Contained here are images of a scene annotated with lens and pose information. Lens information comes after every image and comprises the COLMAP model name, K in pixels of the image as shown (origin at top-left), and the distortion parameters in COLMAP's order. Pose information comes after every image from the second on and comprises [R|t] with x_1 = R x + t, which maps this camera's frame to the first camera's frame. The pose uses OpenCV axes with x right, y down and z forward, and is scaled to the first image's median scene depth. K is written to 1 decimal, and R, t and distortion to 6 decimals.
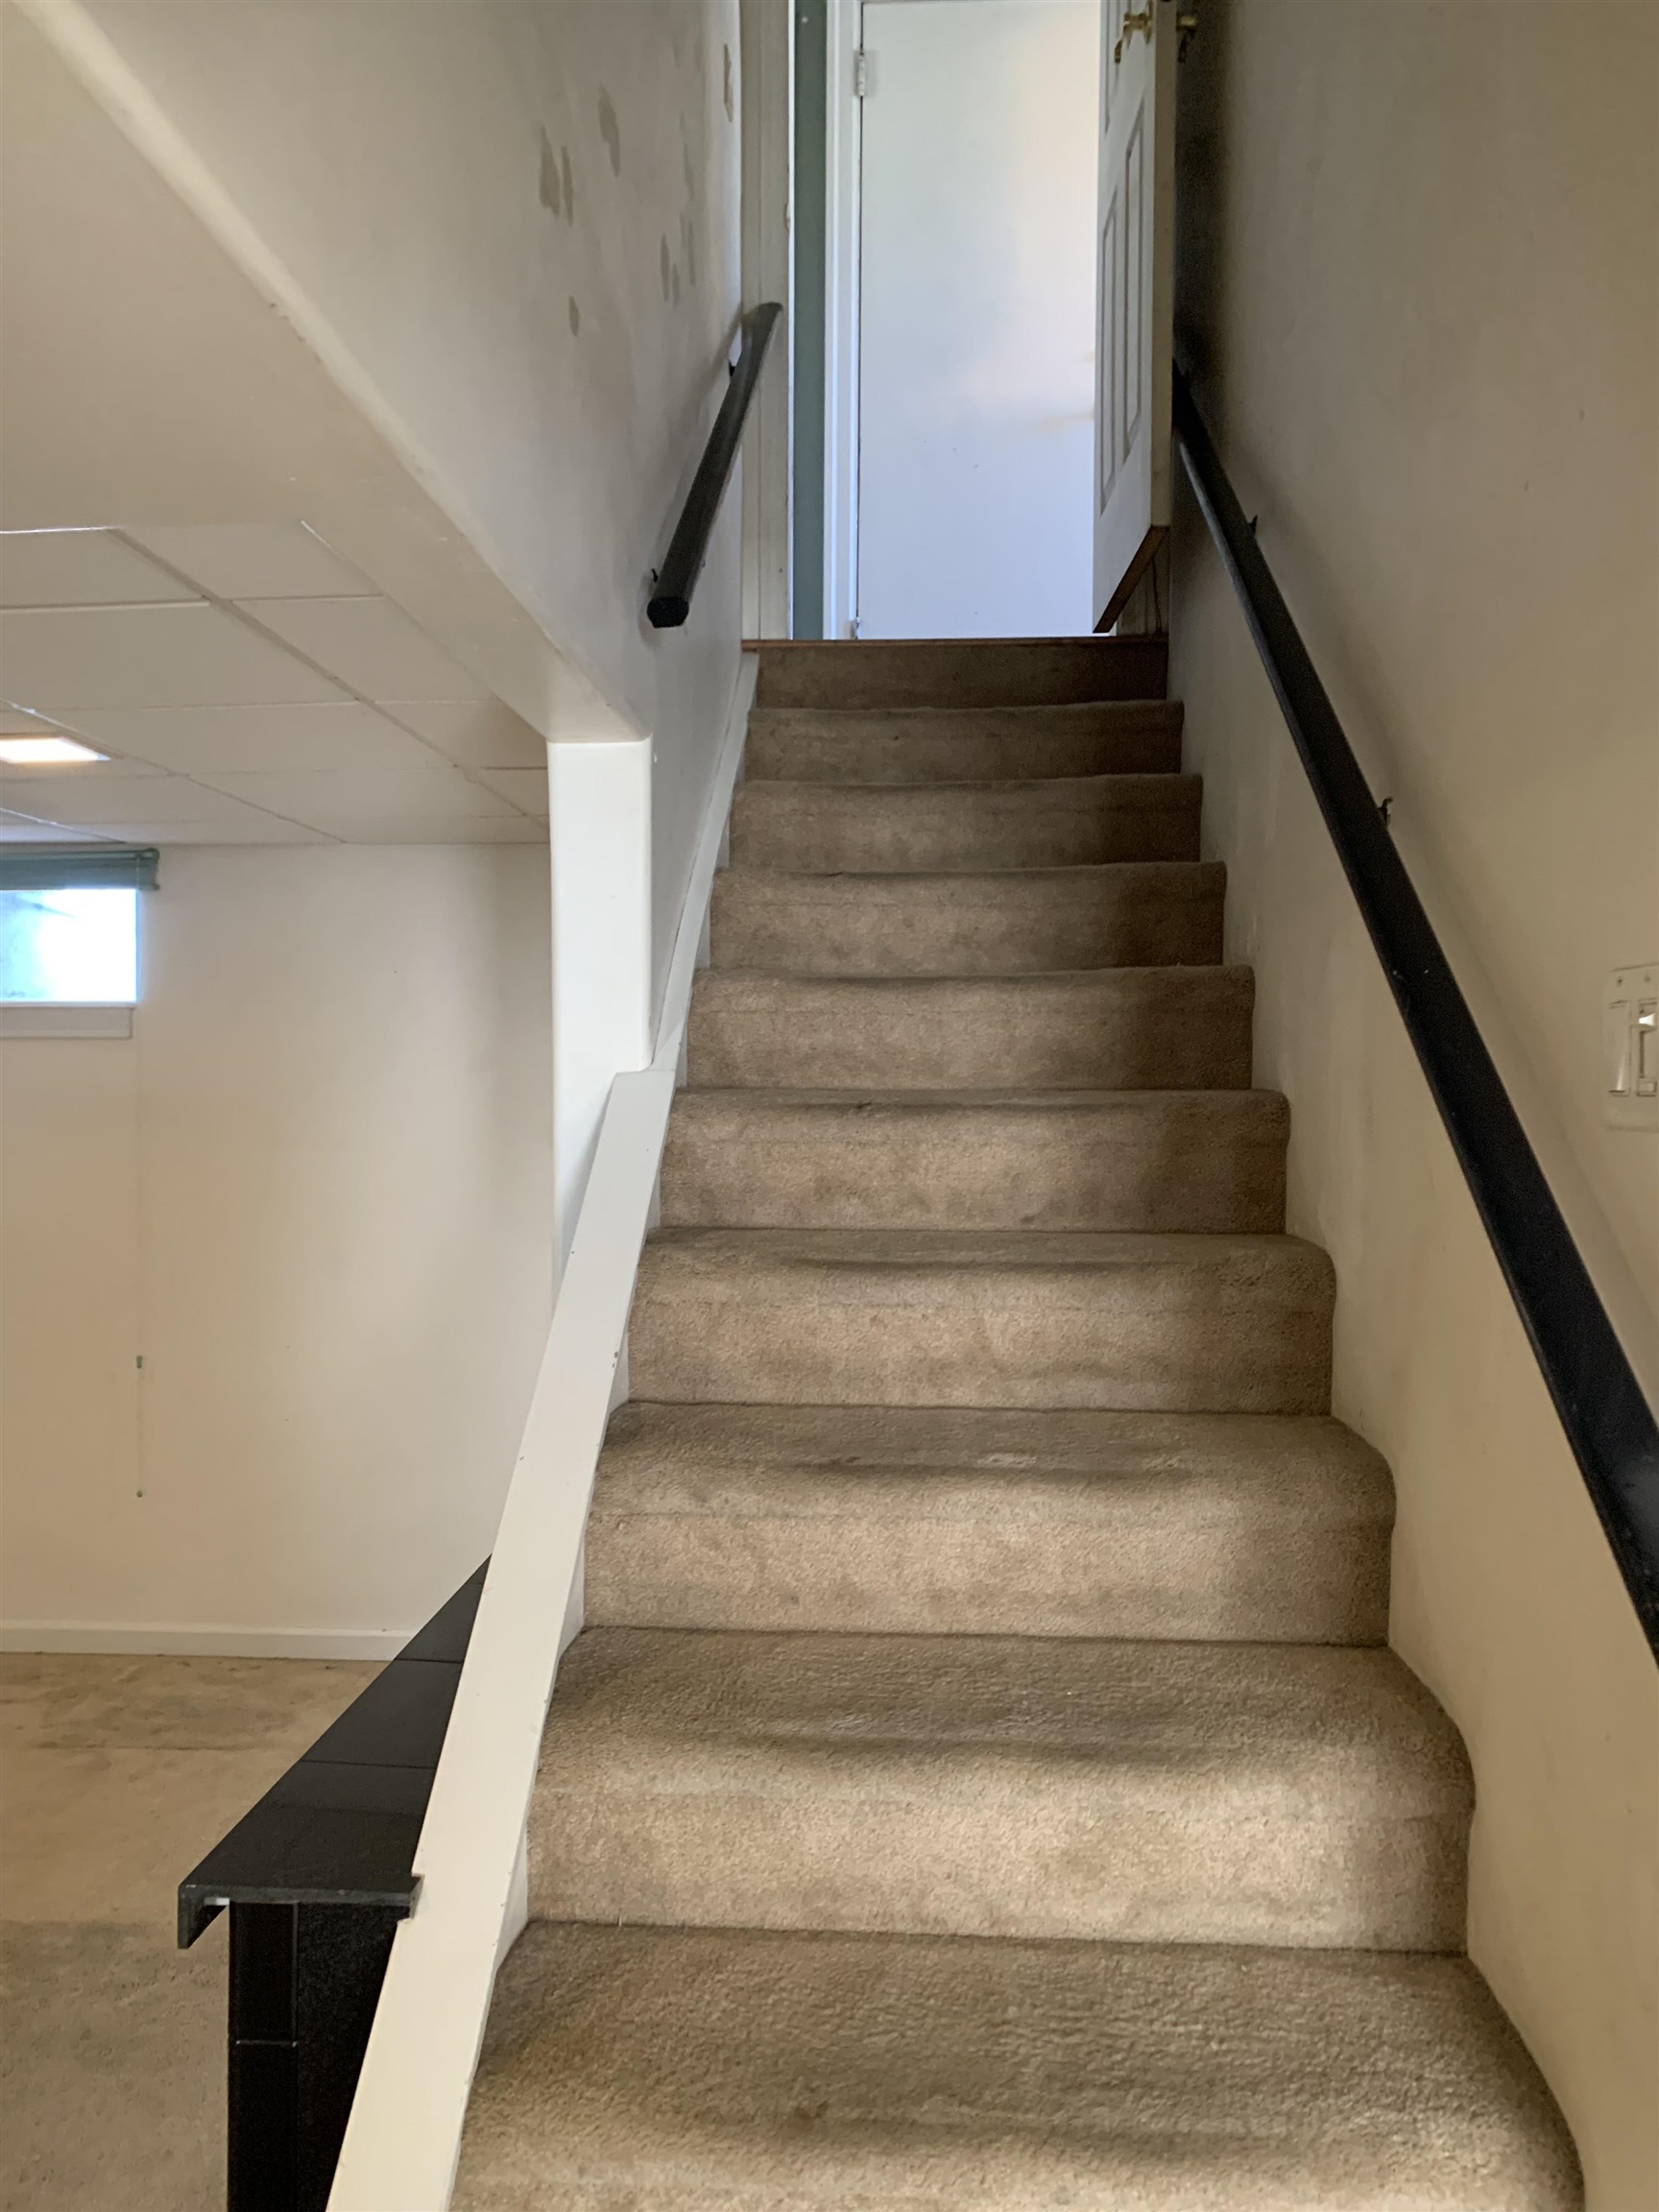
lens RADIAL K [[1662.1, 0, 837.5], [0, 1662.1, 1095.2], [0, 0, 1]] dist [0.030813, -0.034243]
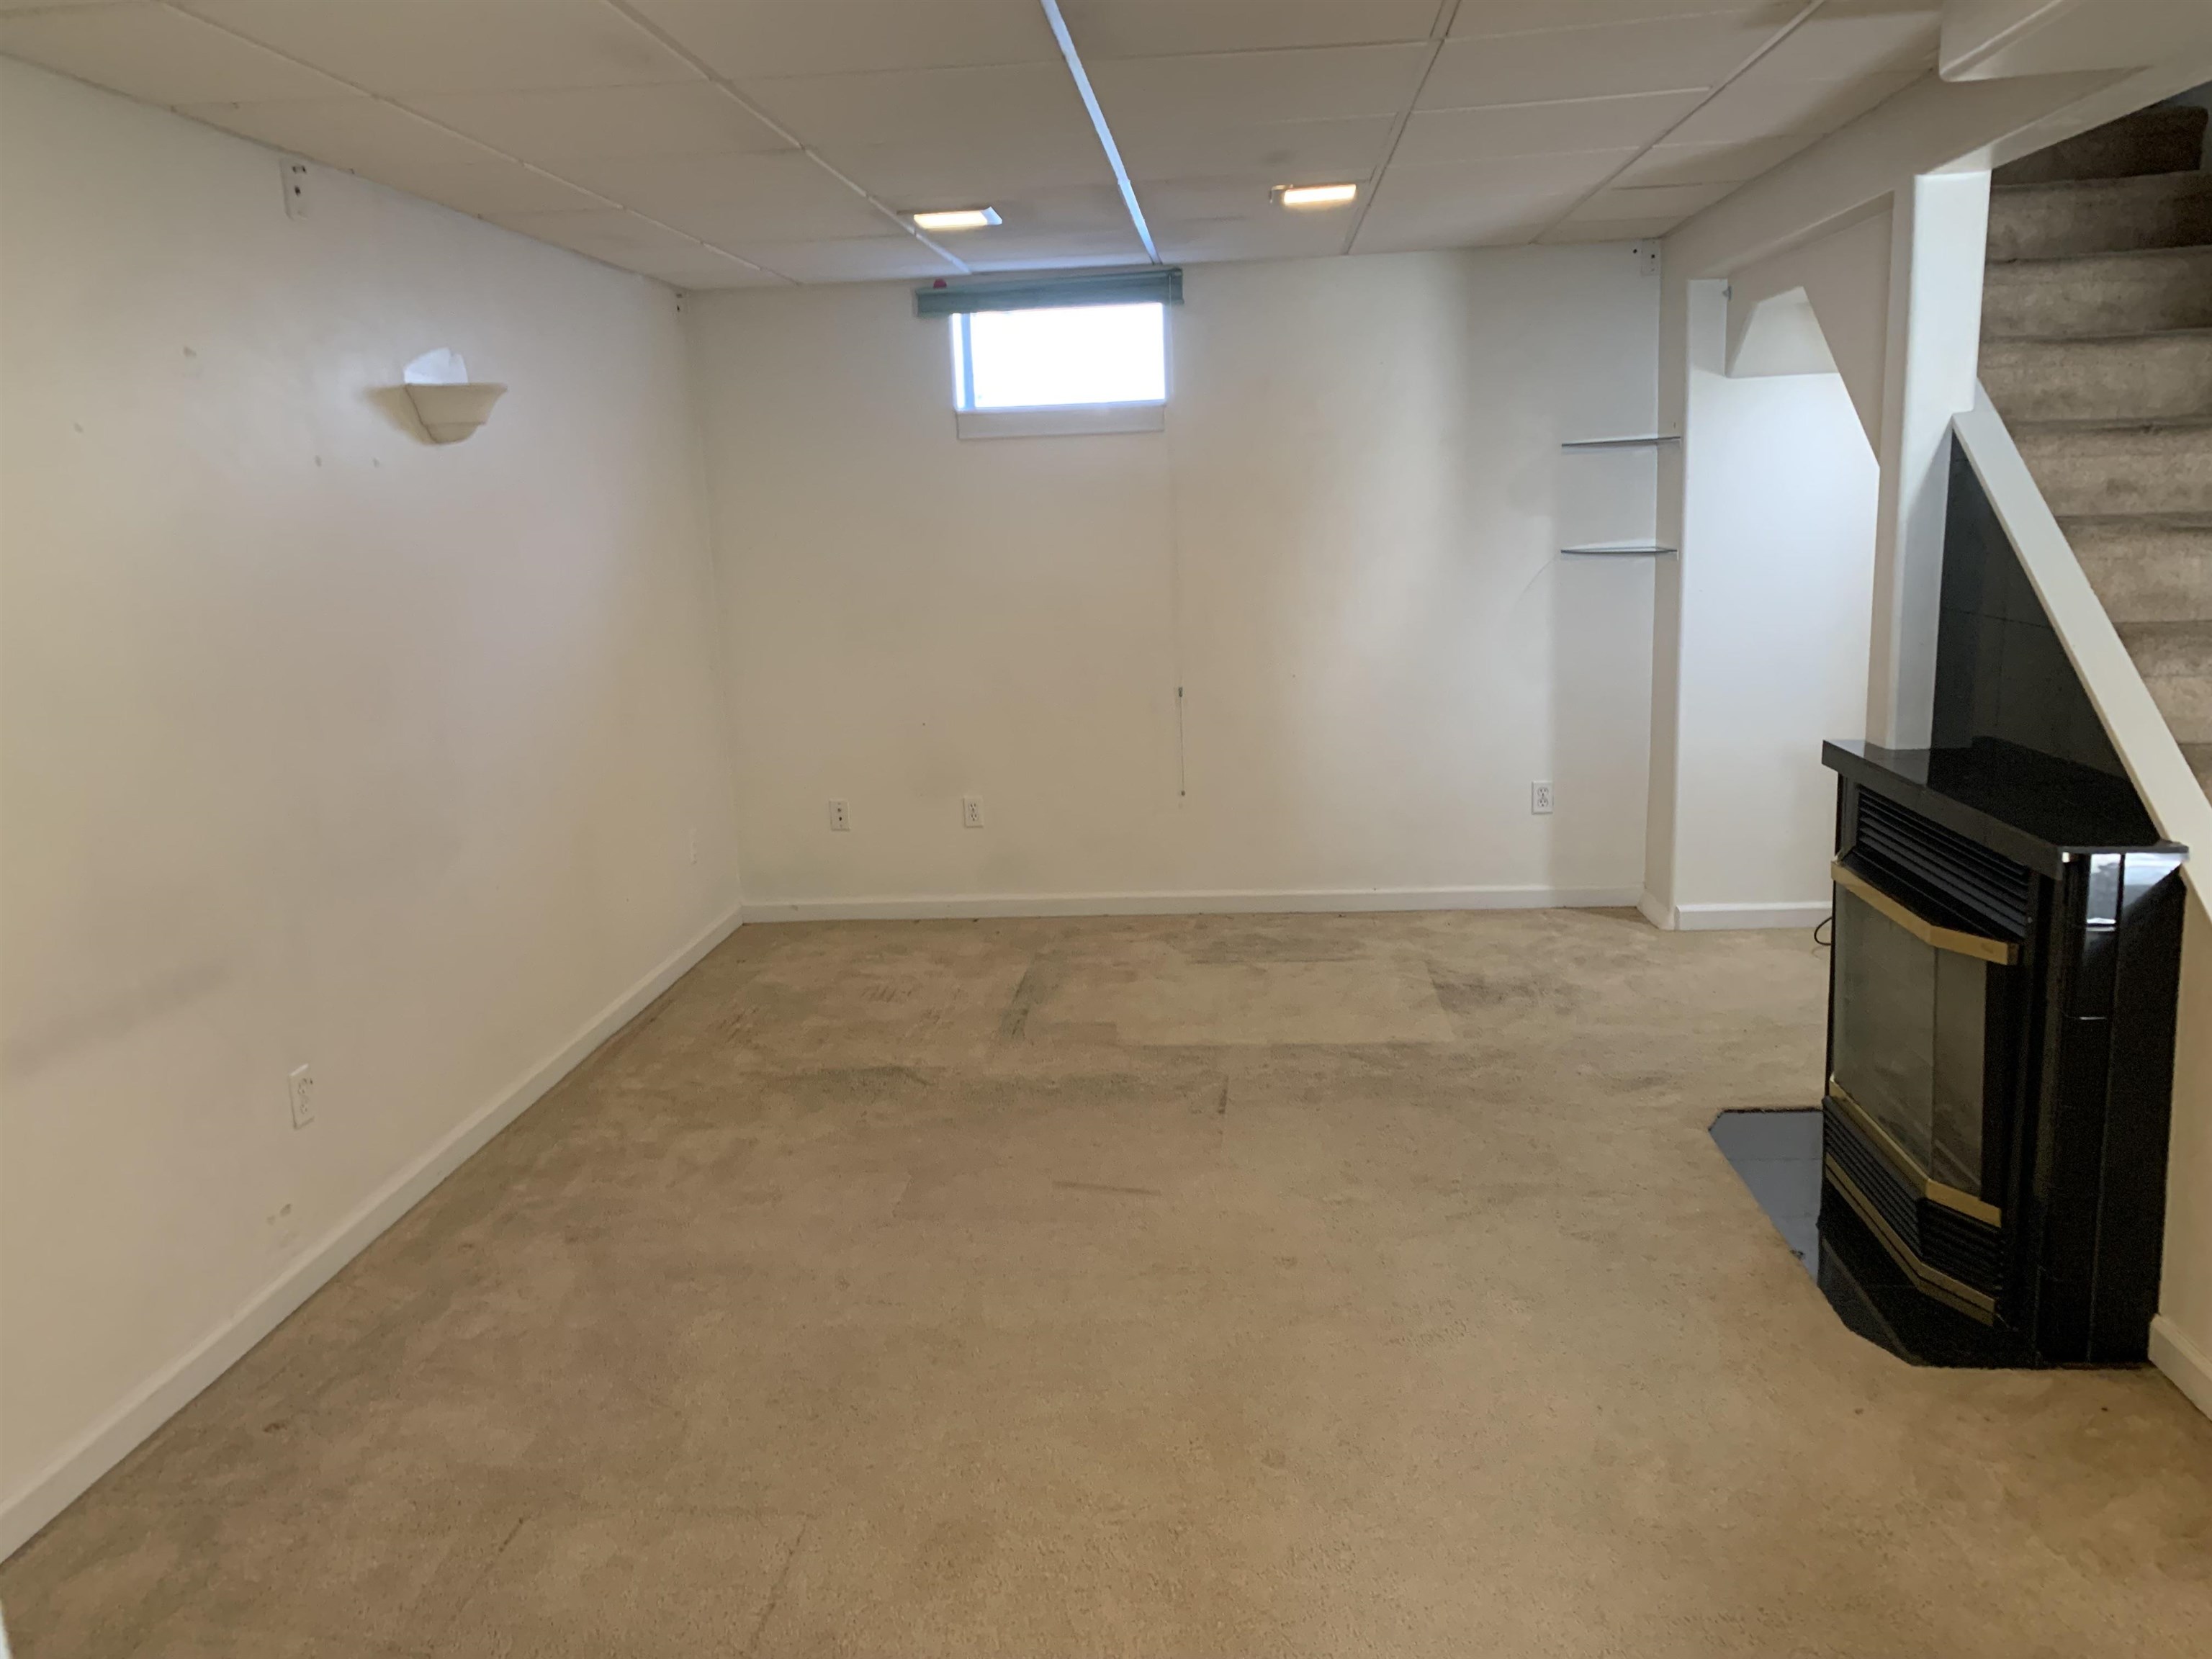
lens RADIAL K [[1662.1, 0, 1091.8], [0, 1662.1, 829.6], [0, 0, 1]] dist [0.030813, -0.034243]
pose [[0.998780, -0.036515, -0.033233, -0.715709], [0.042284, 0.980107, 0.193916, 0.023325], [0.025491, -0.195084, 0.980455, -0.428983]]
